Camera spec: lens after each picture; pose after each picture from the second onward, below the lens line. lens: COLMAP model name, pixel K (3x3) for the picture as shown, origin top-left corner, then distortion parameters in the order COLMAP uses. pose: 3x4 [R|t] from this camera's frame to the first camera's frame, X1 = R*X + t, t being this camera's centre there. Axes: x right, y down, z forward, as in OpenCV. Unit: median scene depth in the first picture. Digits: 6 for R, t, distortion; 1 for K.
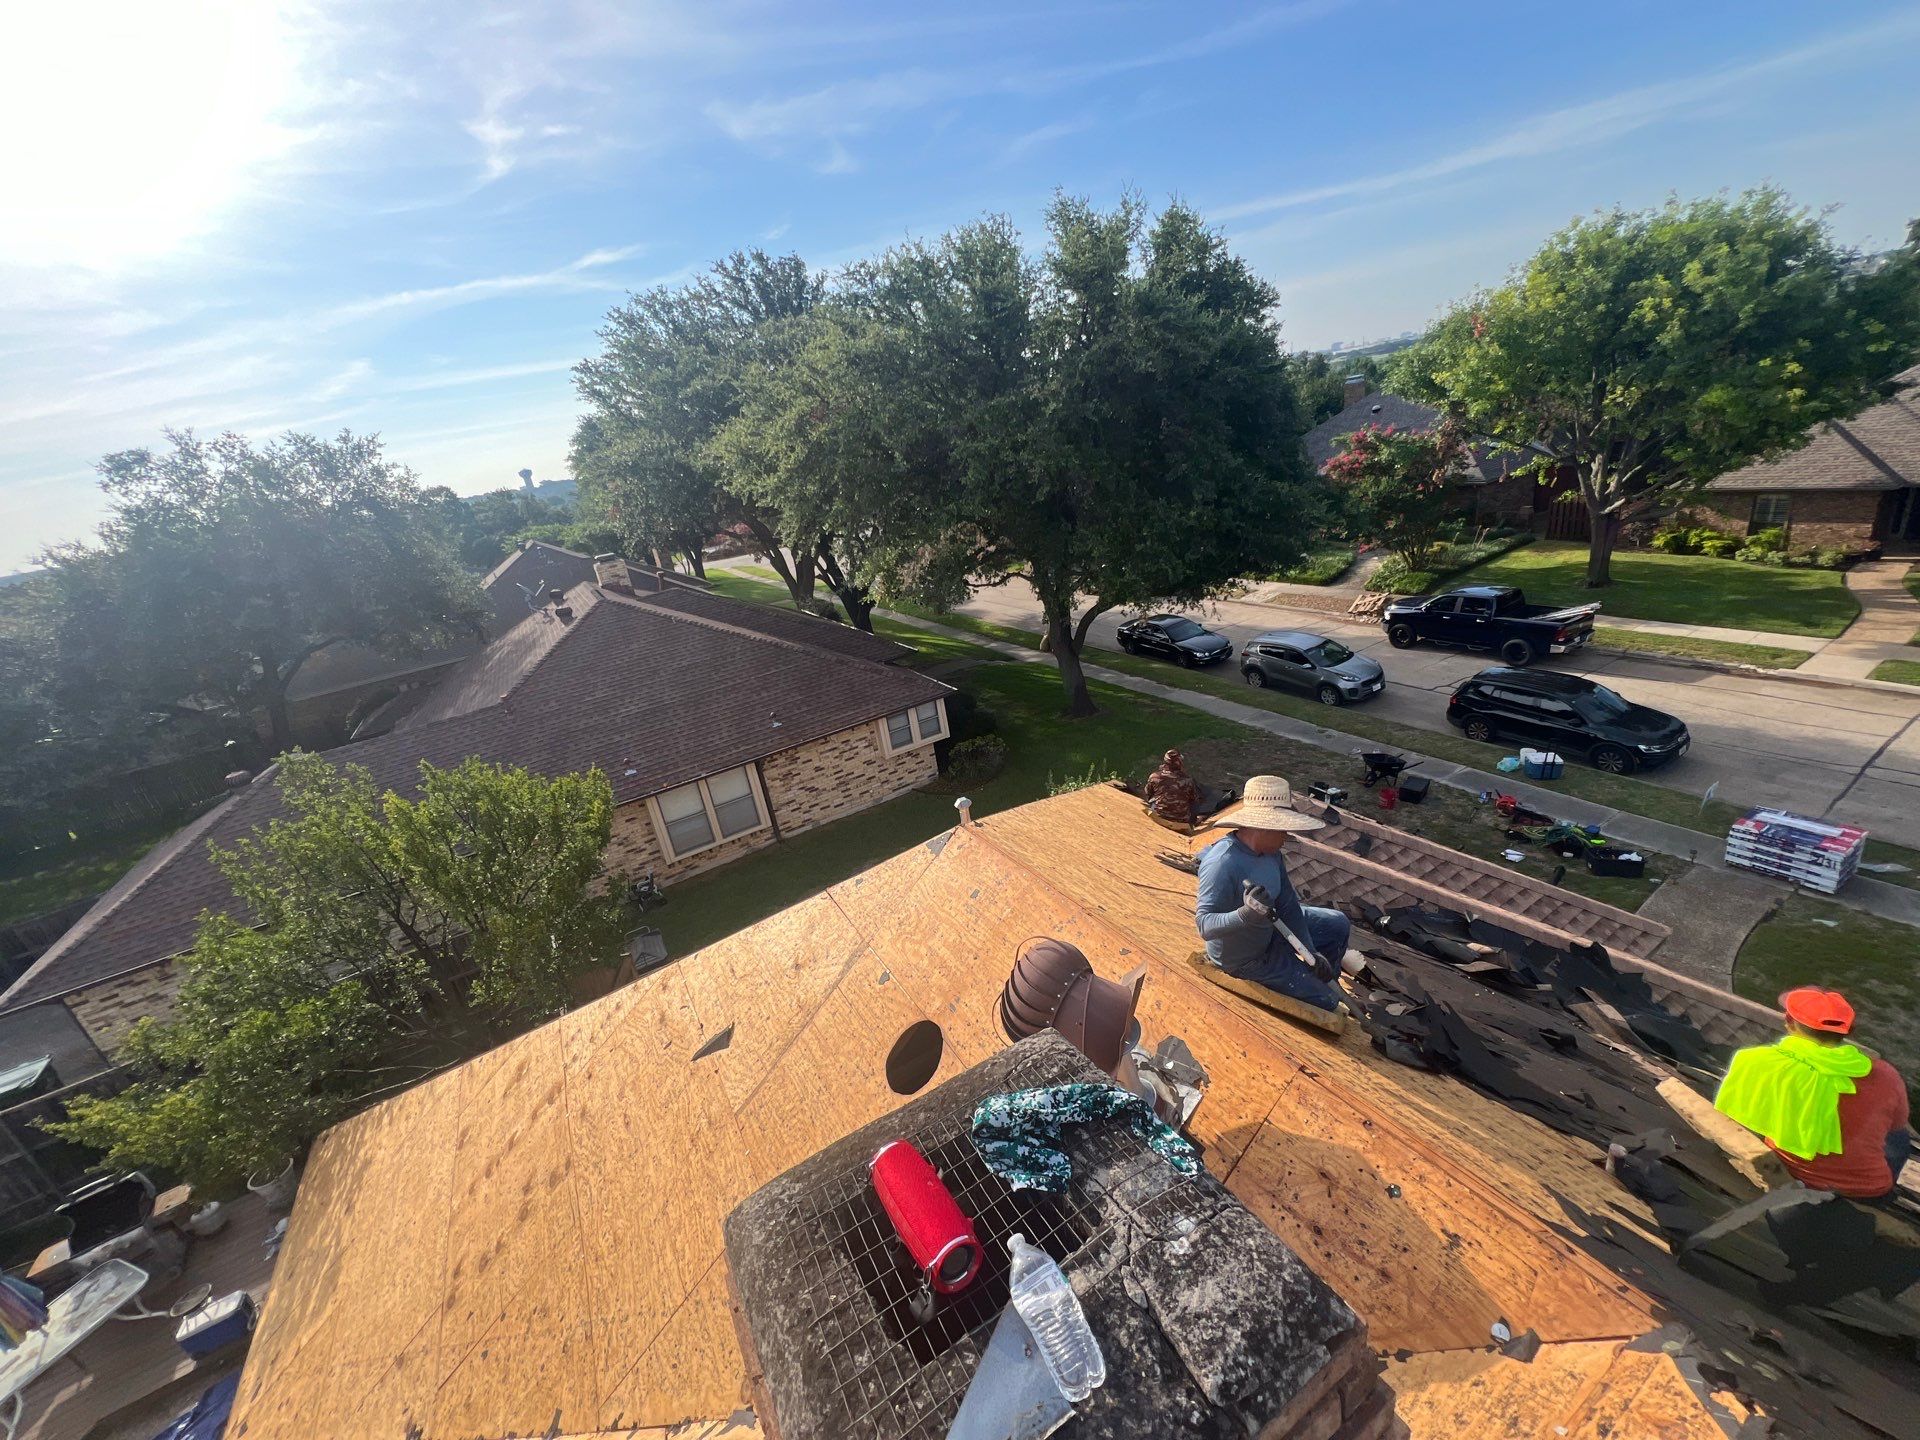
lens RADIAL K [[768.4, 0, 957.3], [0, 768.4, 721.4], [0, 0, 1]] dist [-0.001884, 0.000284]
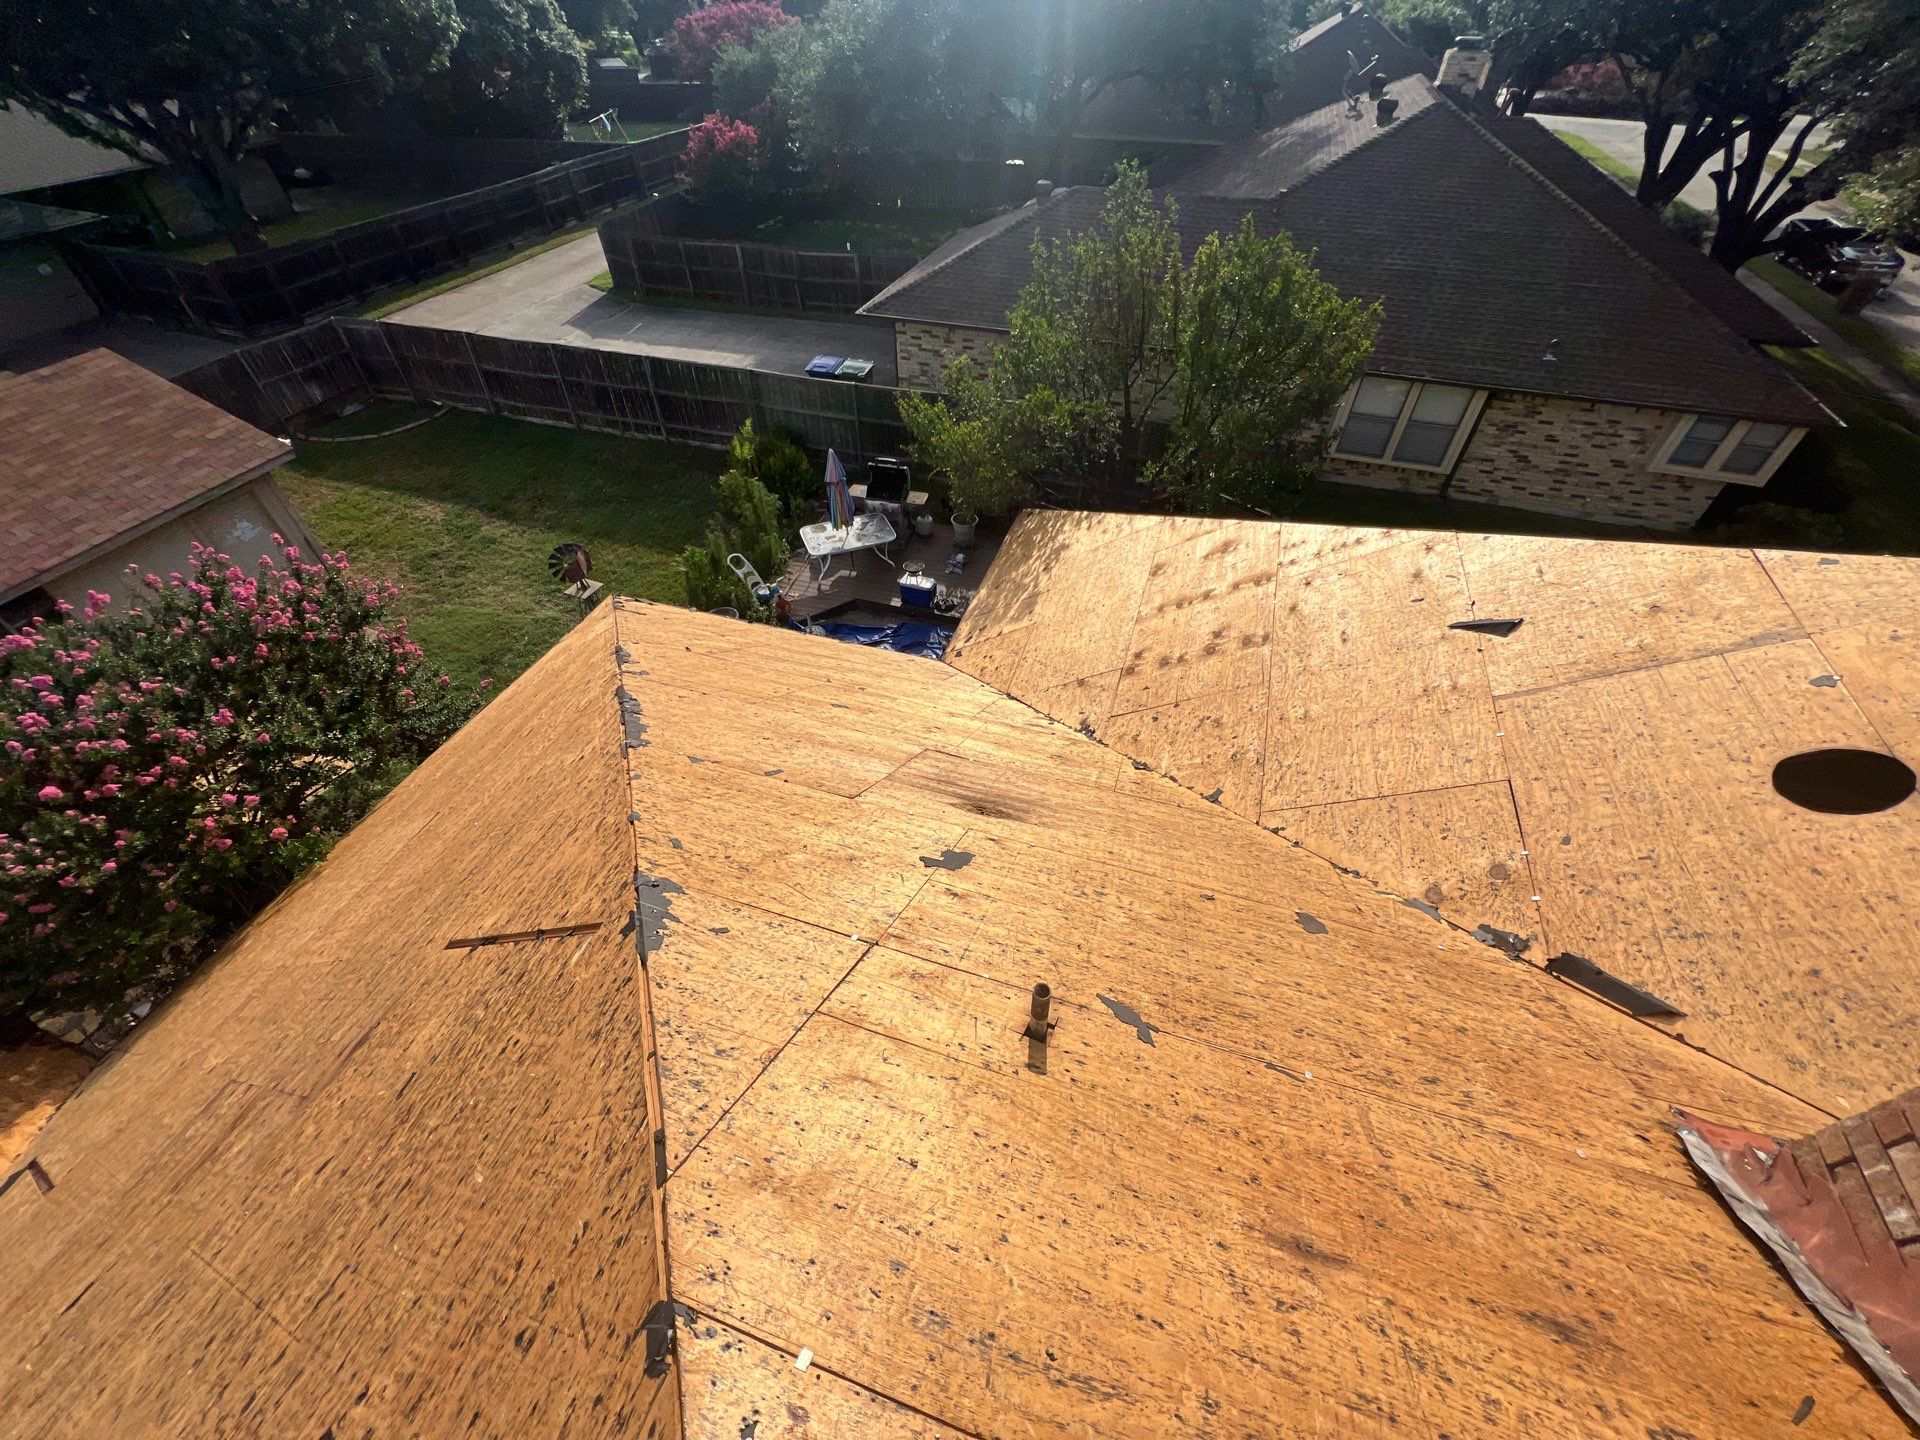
lens RADIAL K [[768.4, 0, 958.1], [0, 768.4, 722.1], [0, 0, 1]] dist [-0.001884, 0.000284]
pose [[0.658612, 0.633350, -0.406323, -0.079454], [-0.367364, 0.741884, 0.560938, 0.061230], [0.656714, -0.220172, 0.721284, -0.031144]]
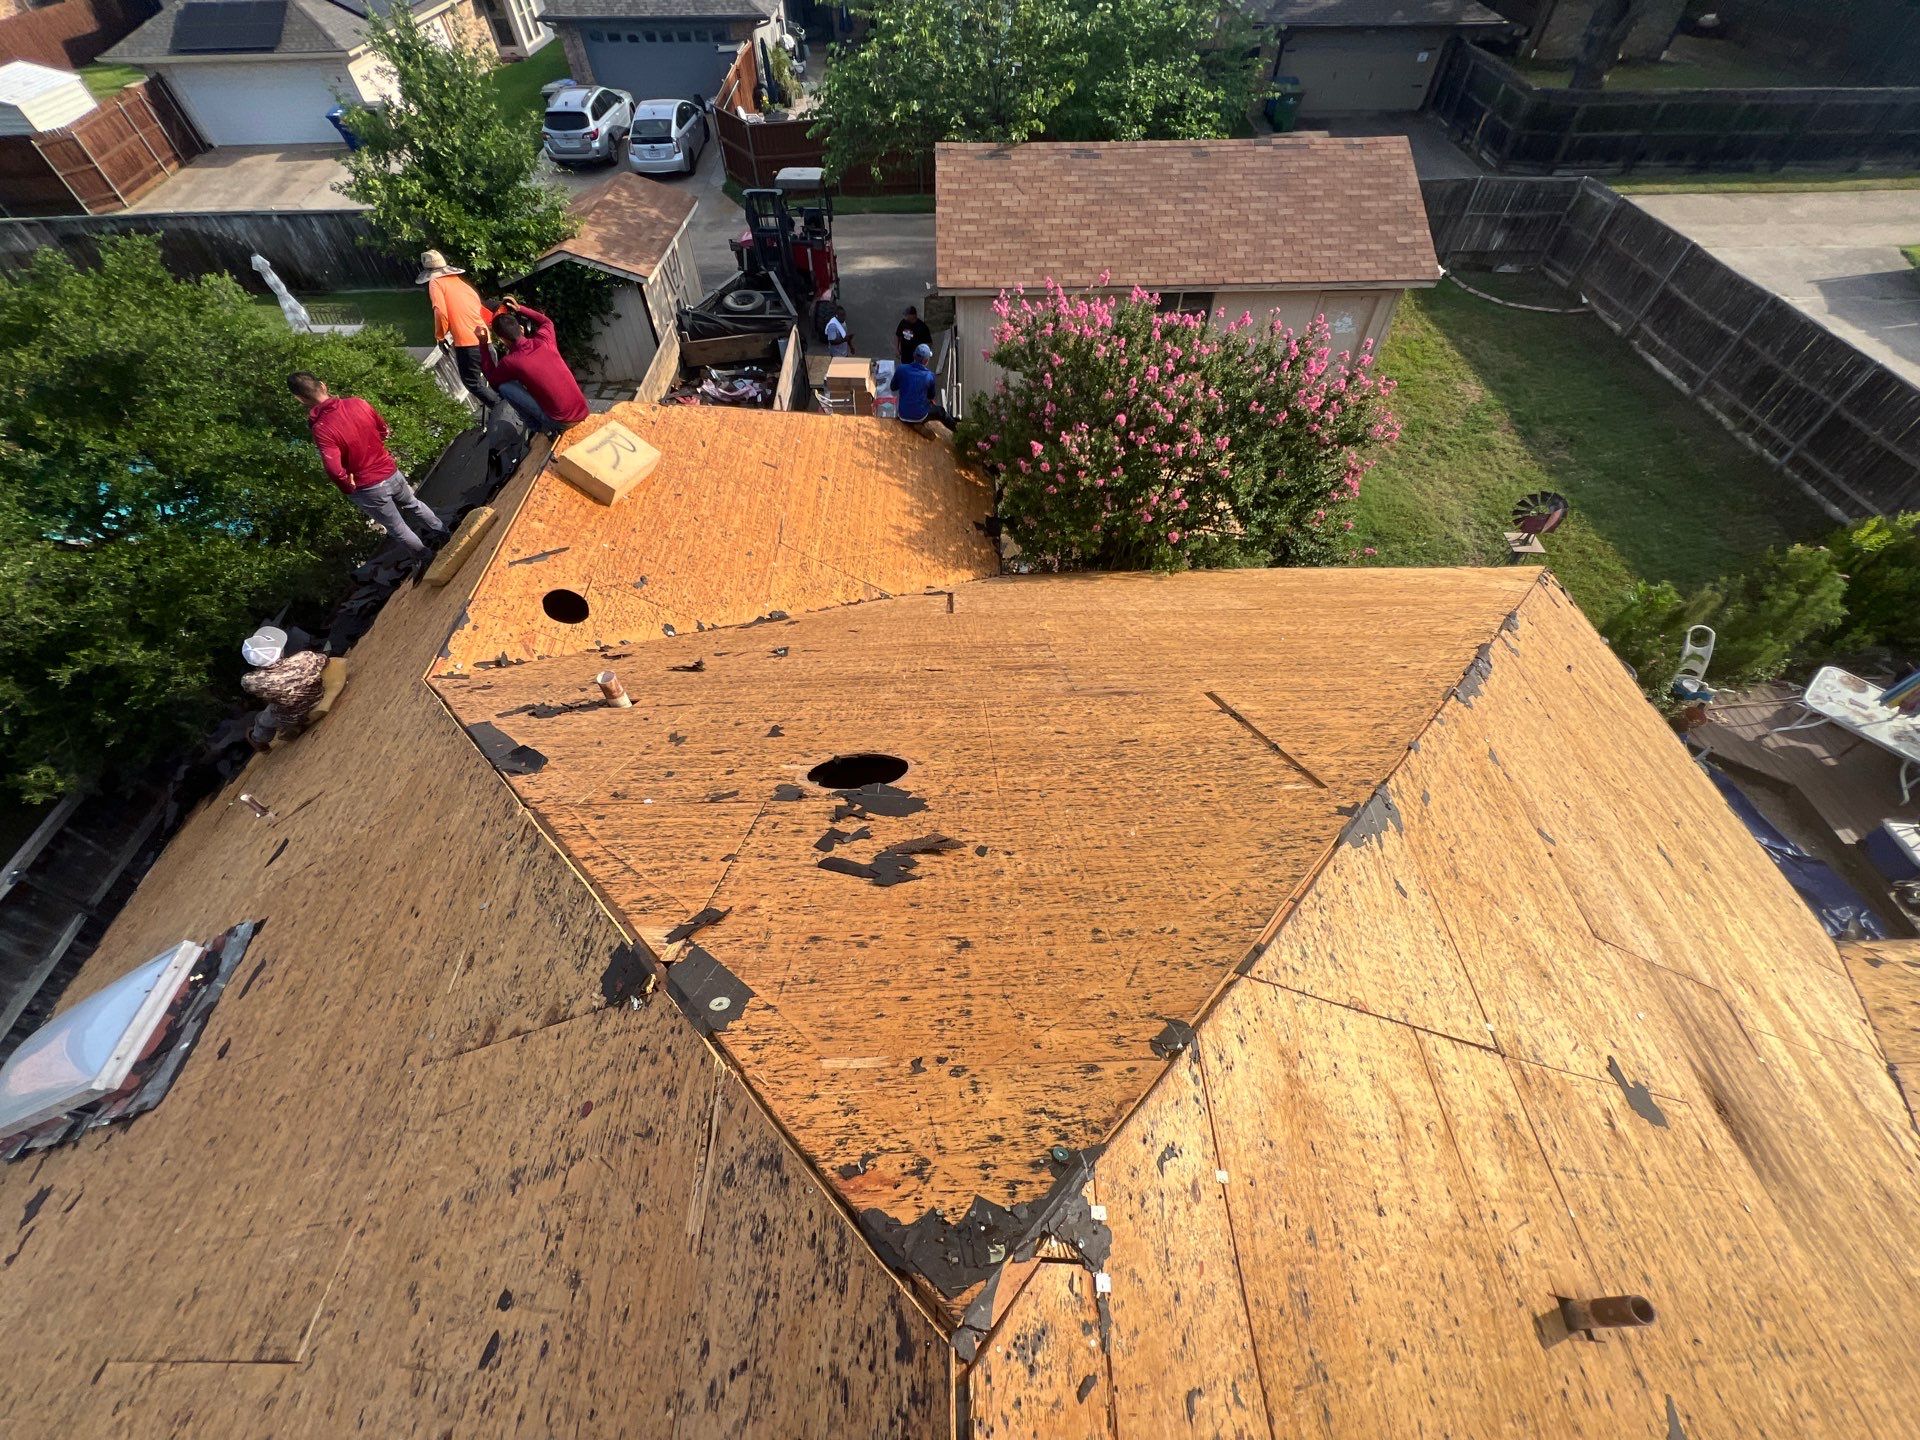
lens RADIAL K [[768.4, 0, 961.0], [0, 768.4, 723.3], [0, 0, 1]] dist [-0.001884, 0.000284]
pose [[-0.477420, 0.779219, -0.406063, -0.072656], [-0.235024, 0.332049, 0.913514, 0.068407], [0.846660, 0.531564, 0.024608, -0.049195]]
